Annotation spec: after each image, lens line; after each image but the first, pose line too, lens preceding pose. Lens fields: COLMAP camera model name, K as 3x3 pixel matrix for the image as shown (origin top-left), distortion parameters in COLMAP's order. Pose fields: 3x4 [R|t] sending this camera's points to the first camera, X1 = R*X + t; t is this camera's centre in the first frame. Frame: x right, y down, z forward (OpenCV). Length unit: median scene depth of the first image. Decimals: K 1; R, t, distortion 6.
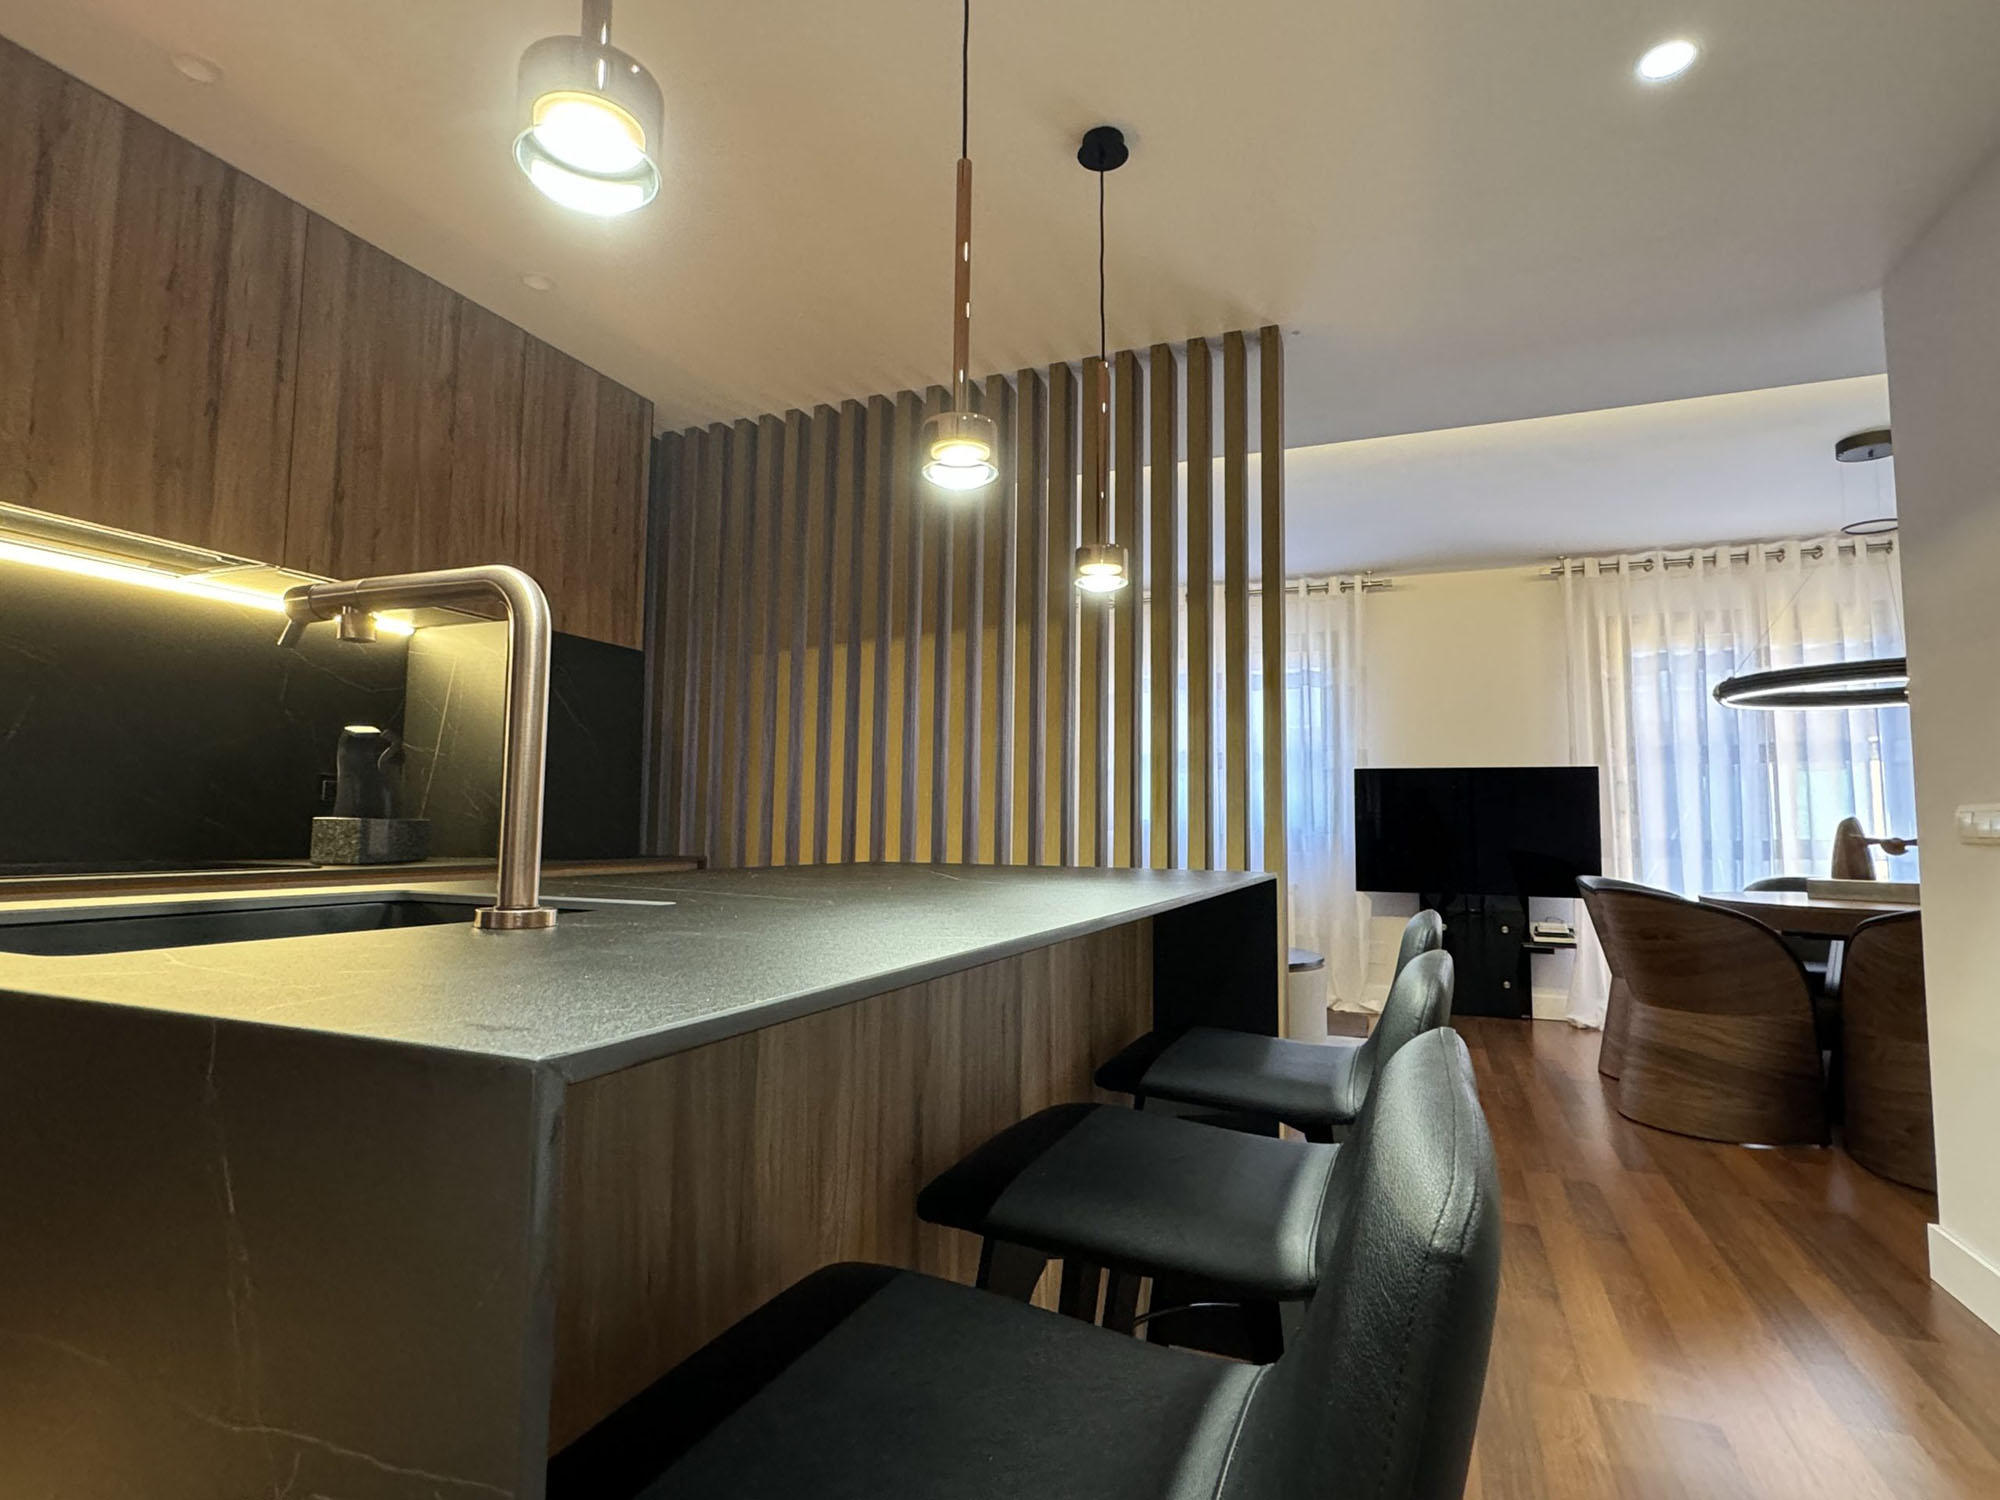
lens RADIAL K [[1009.5, 0, 1000.0], [0, 1009.5, 750.0], [0, 0, 1]] dist [-0.001247, 0.000764]
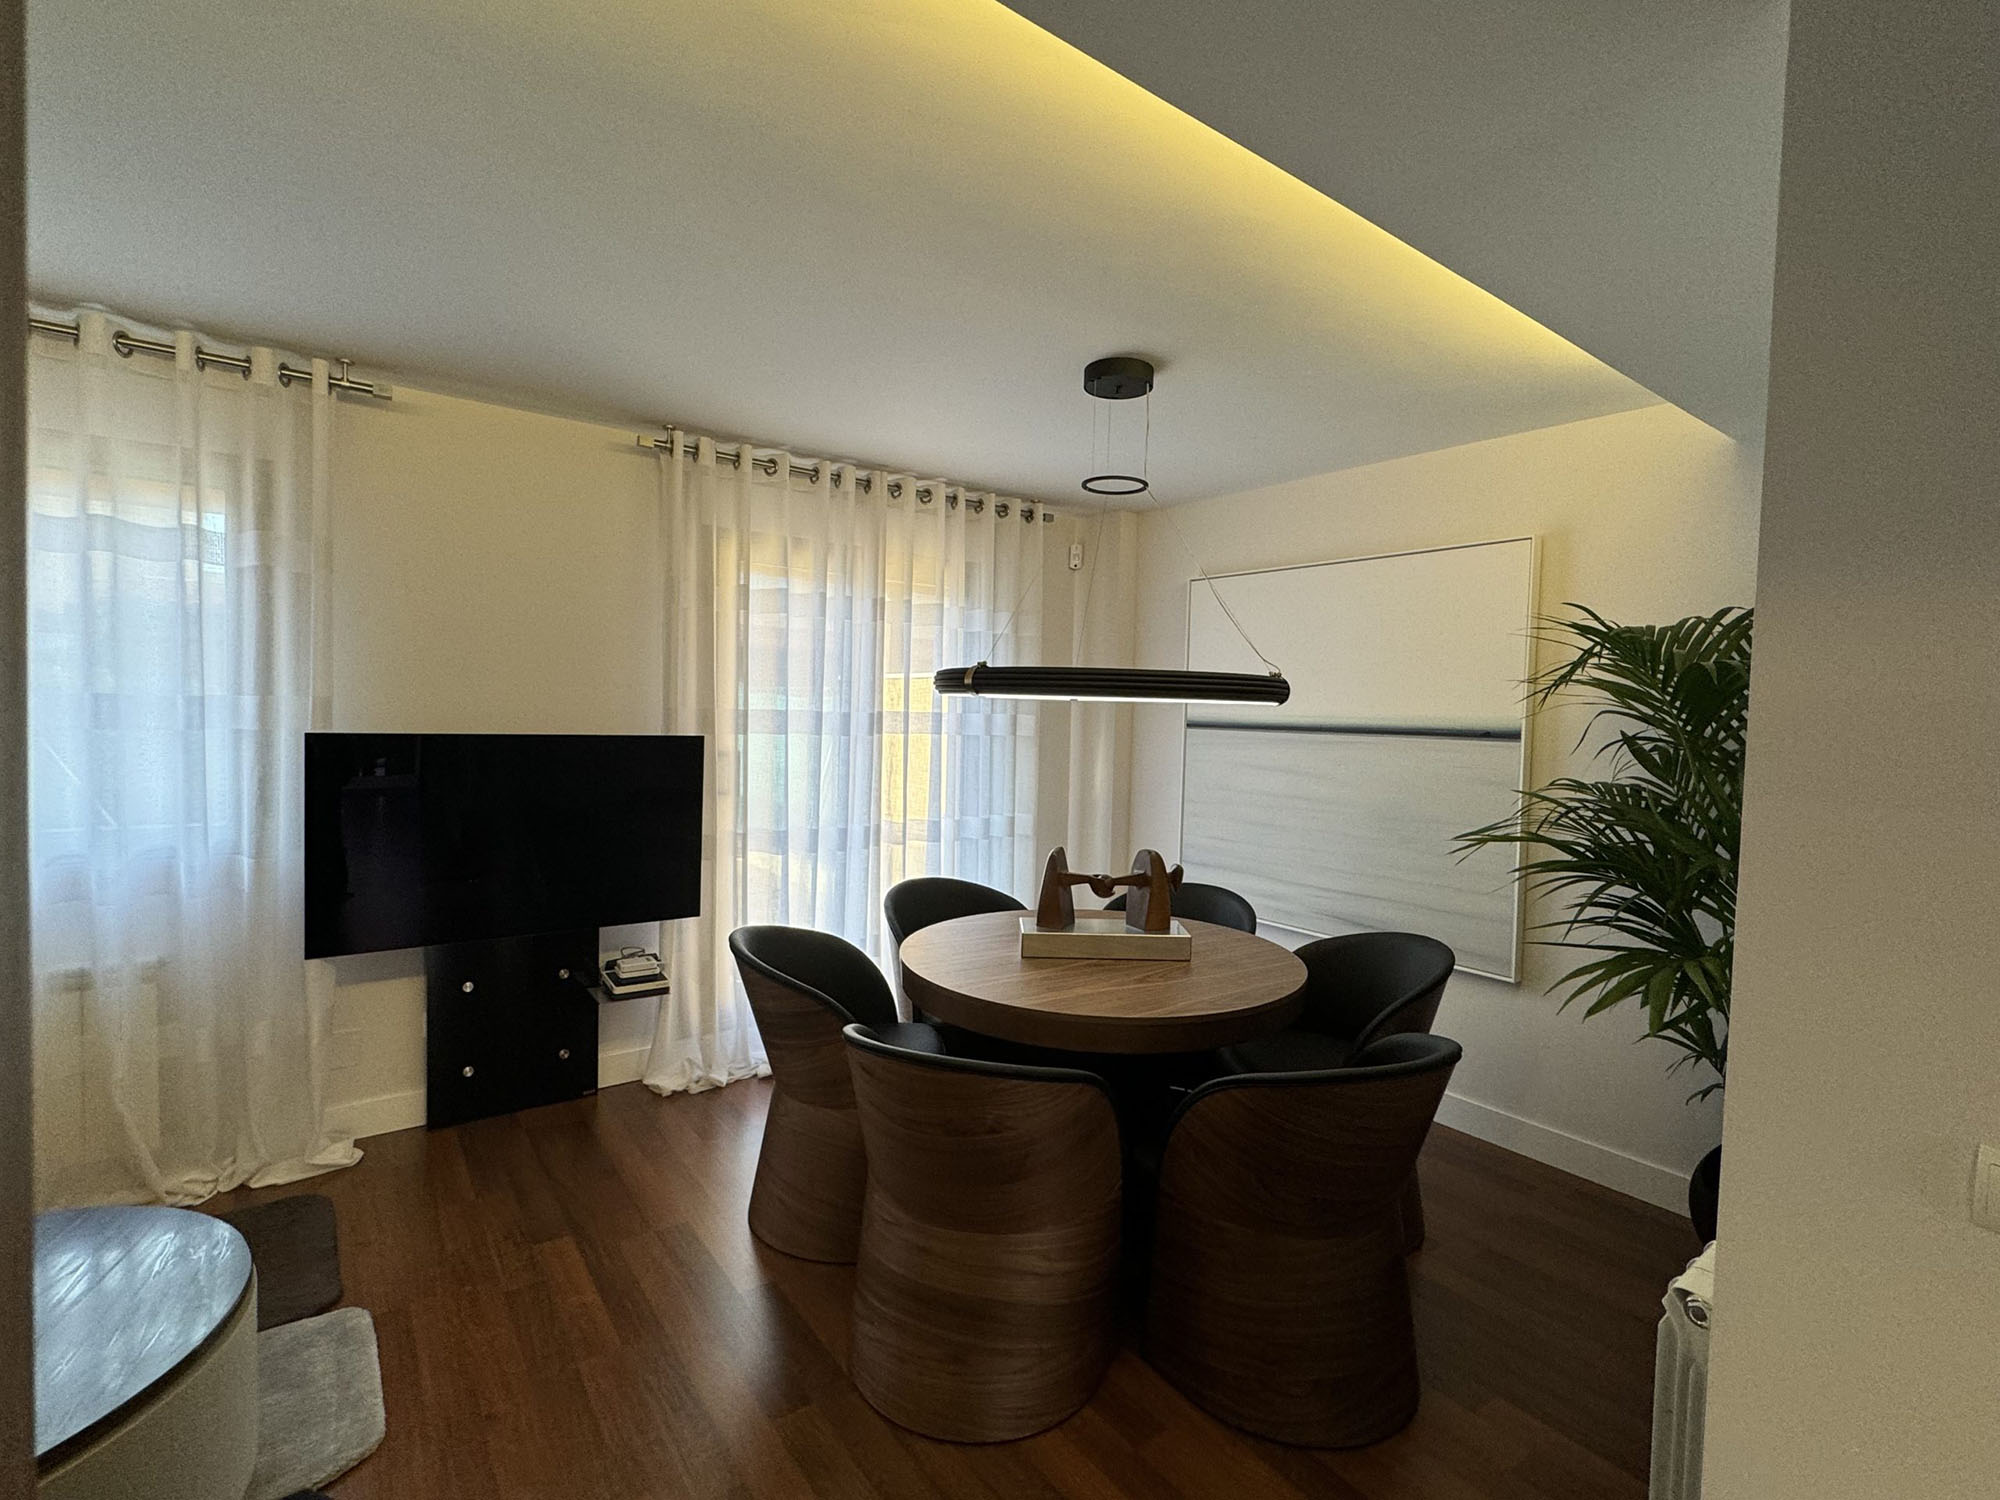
lens RADIAL K [[938.0, 0, 1000.0], [0, 938.0, 750.0], [0, 0, 1]] dist [-0.000549, -0.000264]
pose [[0.531031, -0.028183, 0.846884, 0.137882], [-0.085084, 0.992622, 0.086384, -0.049515], [-0.843070, -0.117929, 0.524715, 0.467992]]
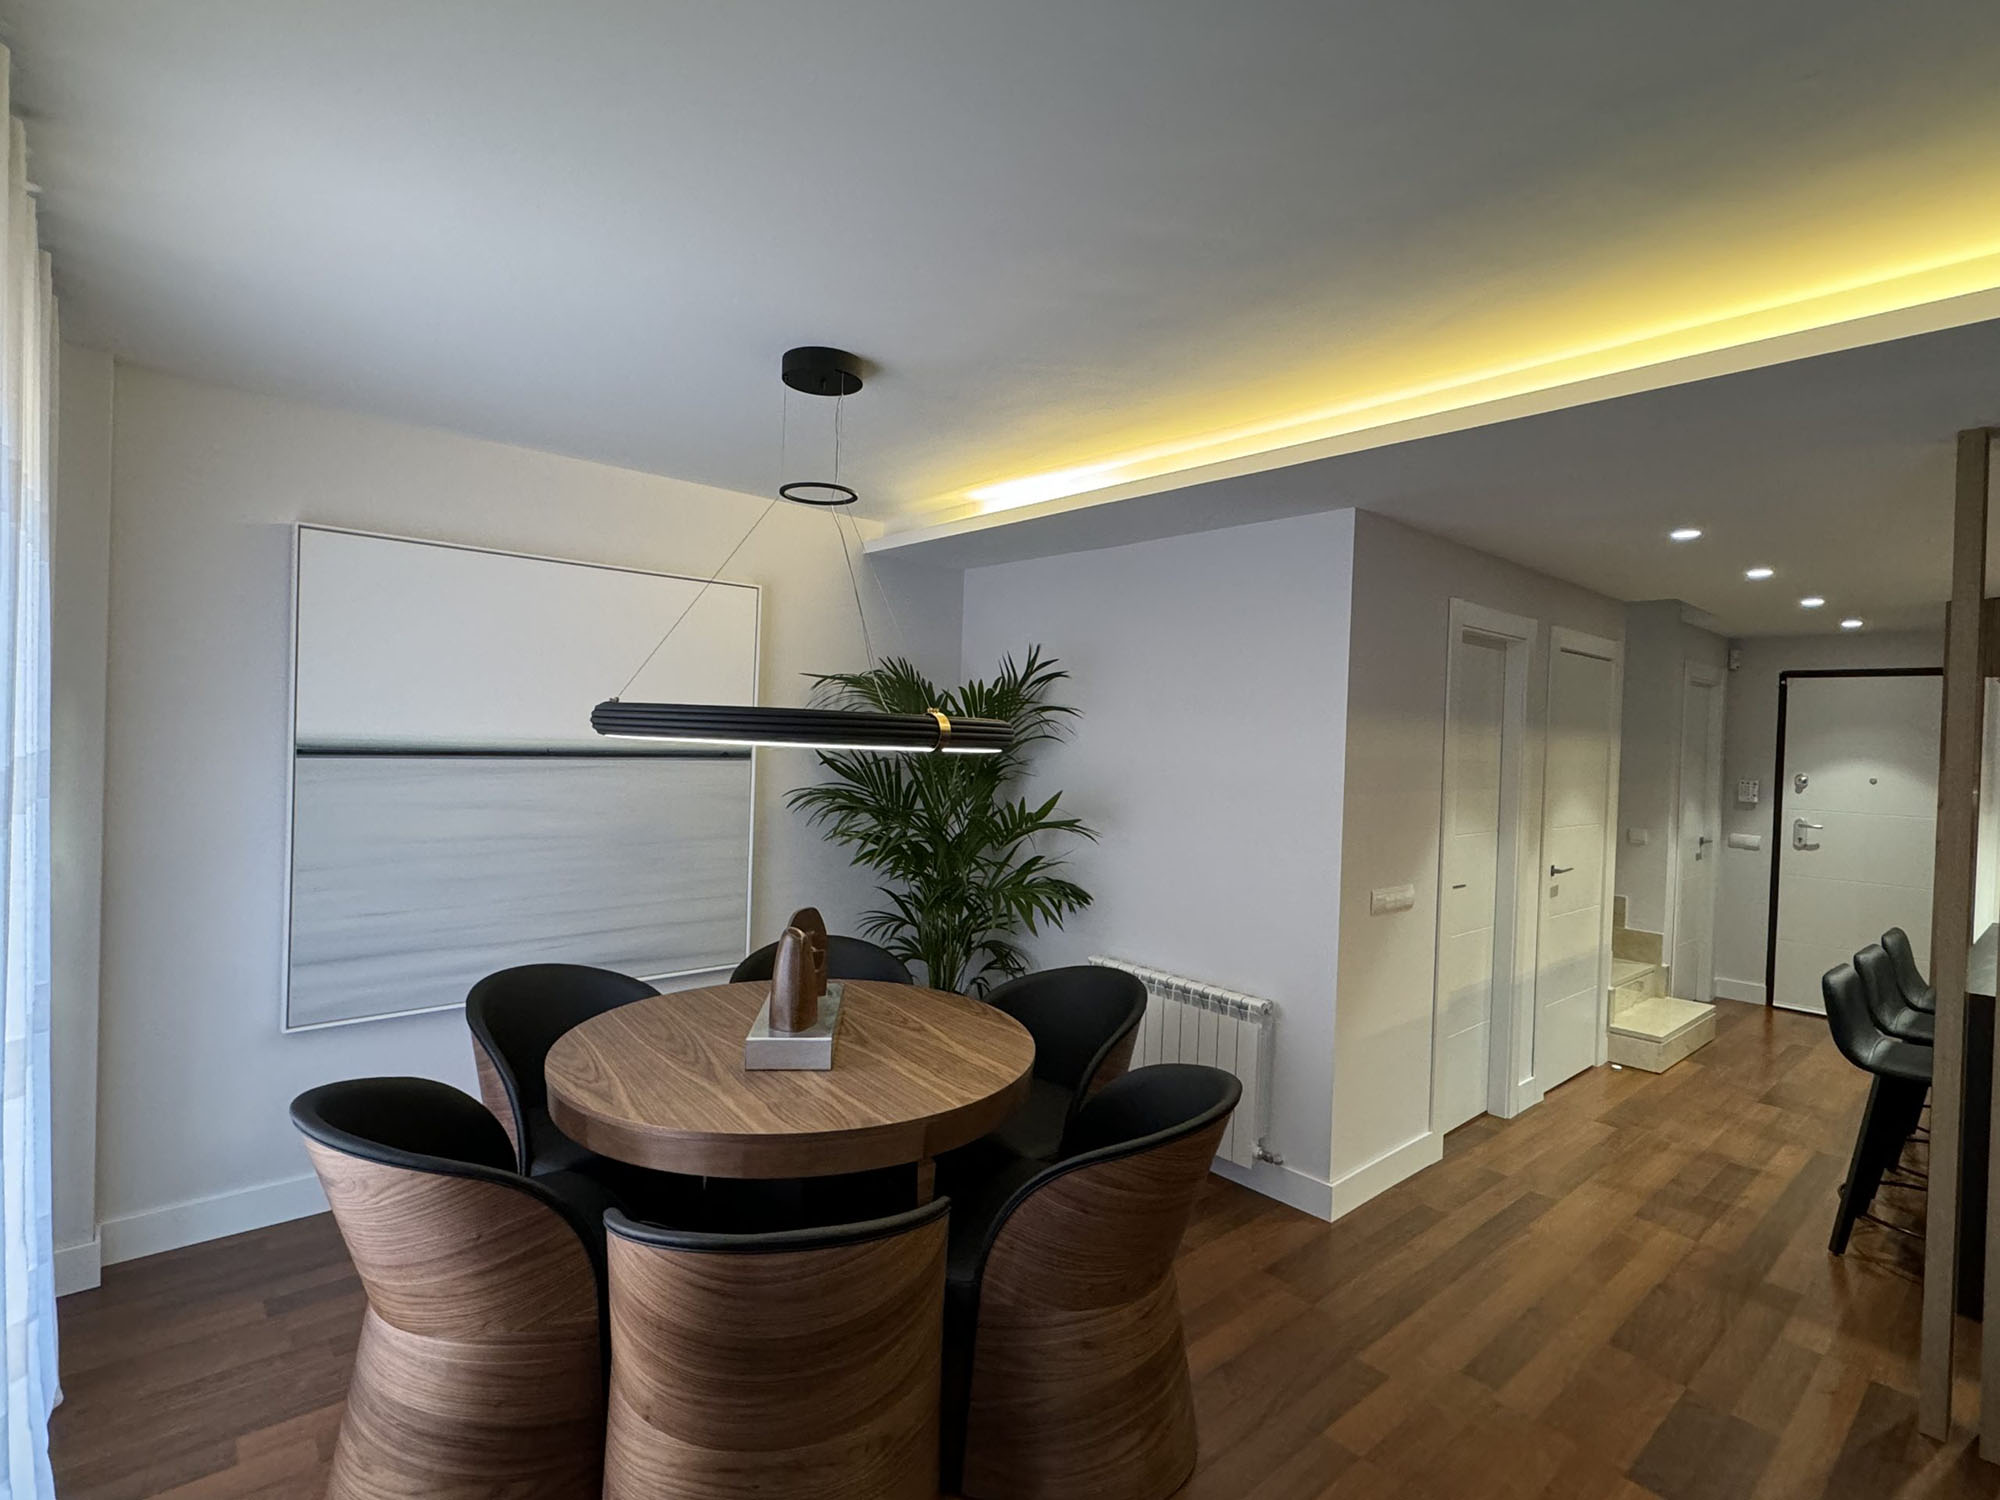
lens RADIAL K [[1009.5, 0, 1000.0], [0, 1009.5, 750.0], [0, 0, 1]] dist [-0.001247, 0.000764]
pose [[-0.900521, -0.033229, 0.433541, 0.313031], [-0.064190, 0.996310, -0.056969, -0.012727], [-0.430049, -0.079130, -0.899331, 1.026620]]
